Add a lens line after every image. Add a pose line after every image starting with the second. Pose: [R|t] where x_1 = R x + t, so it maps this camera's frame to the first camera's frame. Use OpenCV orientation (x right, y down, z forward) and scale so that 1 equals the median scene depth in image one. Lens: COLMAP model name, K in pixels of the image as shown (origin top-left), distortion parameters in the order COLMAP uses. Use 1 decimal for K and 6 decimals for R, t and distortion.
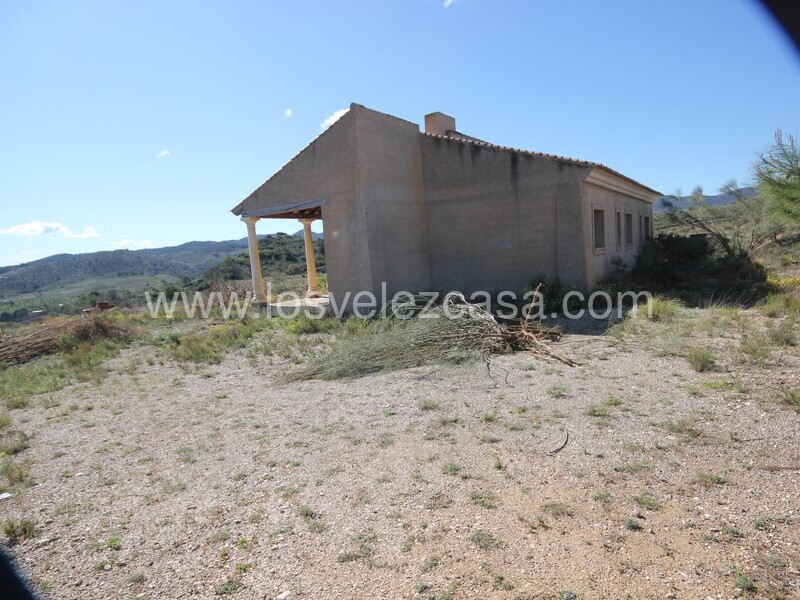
lens RADIAL K [[486.3, 0, 406.0], [0, 486.3, 303.7], [0, 0, 1]] dist [0.006303, 0.005747]
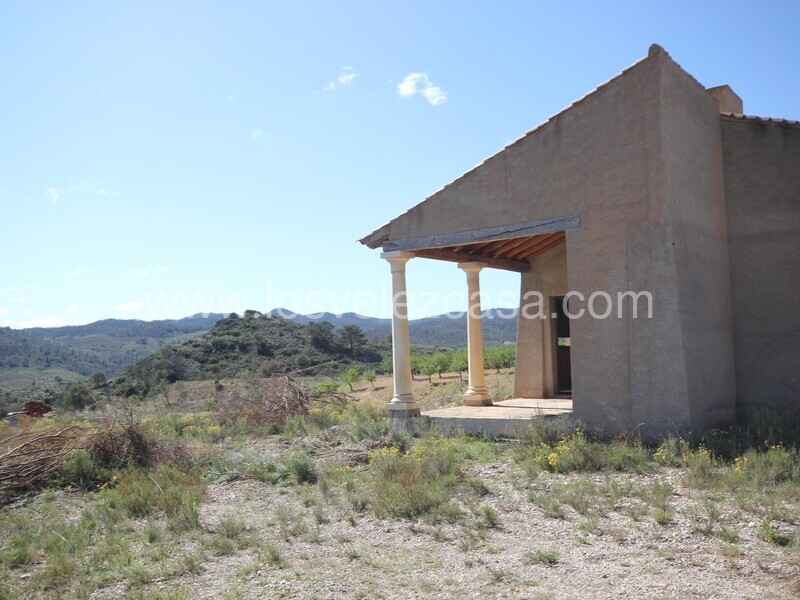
lens RADIAL K [[771.1, 0, 397.4], [0, 771.1, 298.7], [0, 0, 1]] dist [0.025749, 0.000000]
pose [[0.997899, 0.040938, -0.050217, -0.453887], [-0.048921, 0.984272, -0.169750, 0.038466], [0.042478, 0.171850, 0.984207, 0.243105]]
